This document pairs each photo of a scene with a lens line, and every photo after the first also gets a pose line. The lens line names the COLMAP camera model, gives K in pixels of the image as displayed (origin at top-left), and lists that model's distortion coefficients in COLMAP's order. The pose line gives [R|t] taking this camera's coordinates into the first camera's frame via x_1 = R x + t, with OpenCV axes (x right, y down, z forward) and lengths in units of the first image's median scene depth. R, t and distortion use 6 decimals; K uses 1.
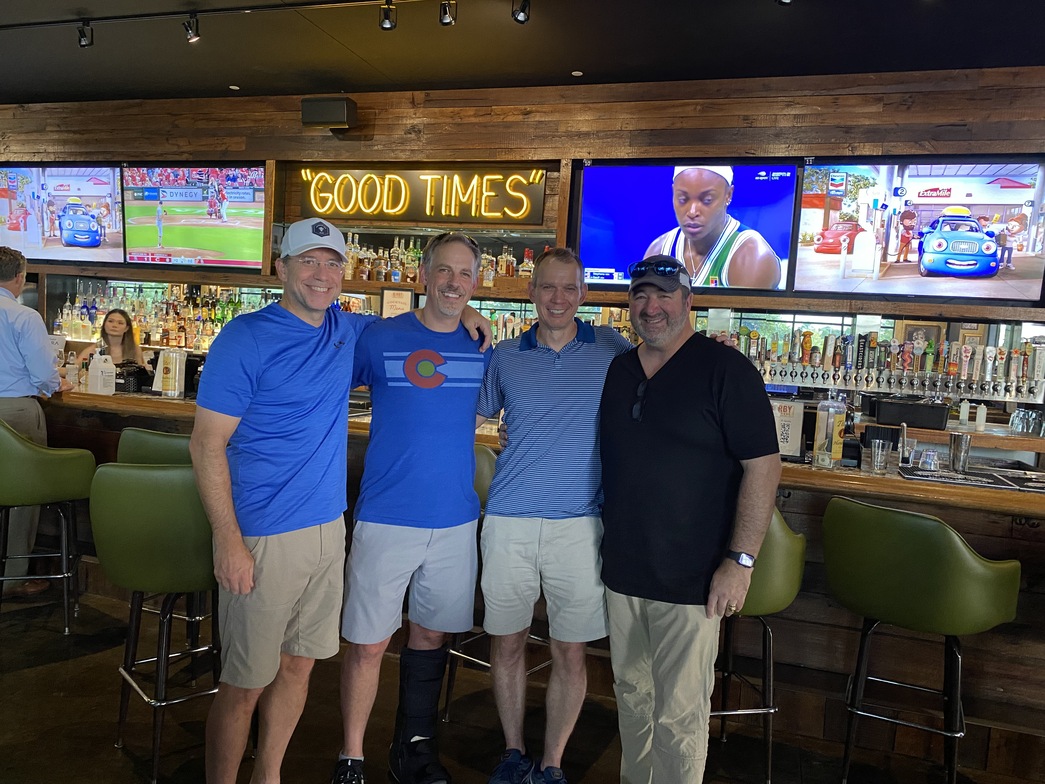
lens RADIAL K [[792.4, 0, 521.8], [0, 792.4, 394.5], [0, 0, 1]] dist [0.010651, 0.004934]
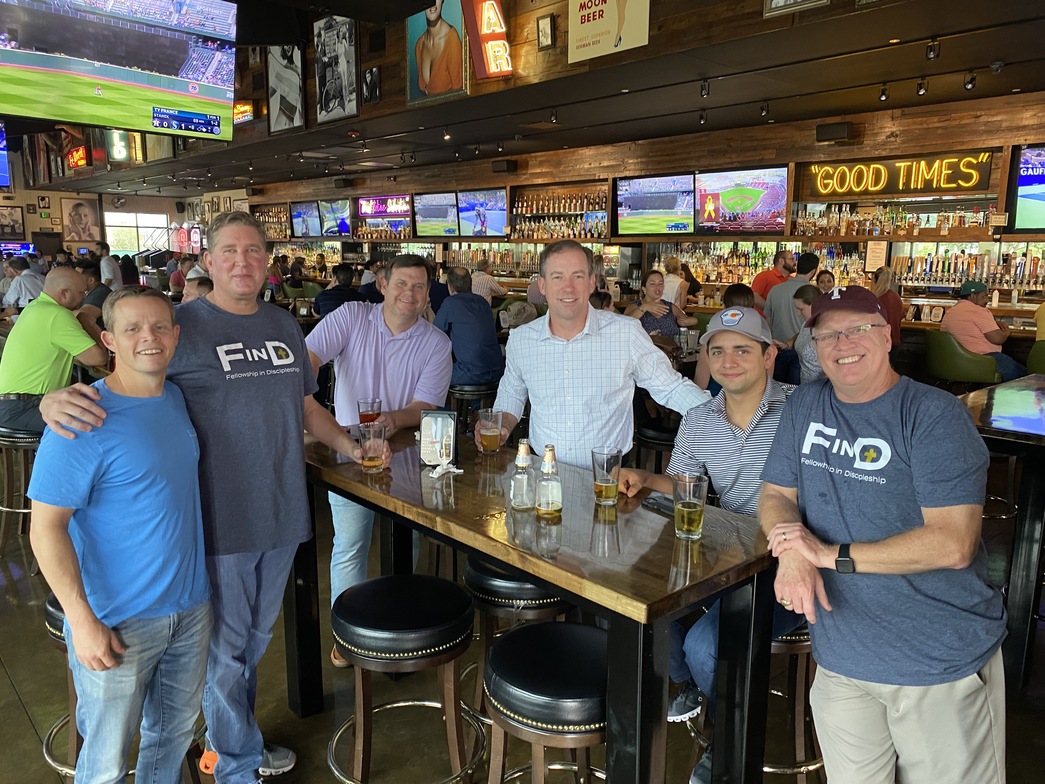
lens RADIAL K [[792.4, 0, 520.8], [0, 792.4, 392.3], [0, 0, 1]] dist [0.010651, 0.004934]
pose [[0.860563, 0.034028, -0.508207, 0.042121], [0.011338, 0.996239, 0.085904, 0.021195], [0.509218, -0.079688, 0.856940, -0.696201]]
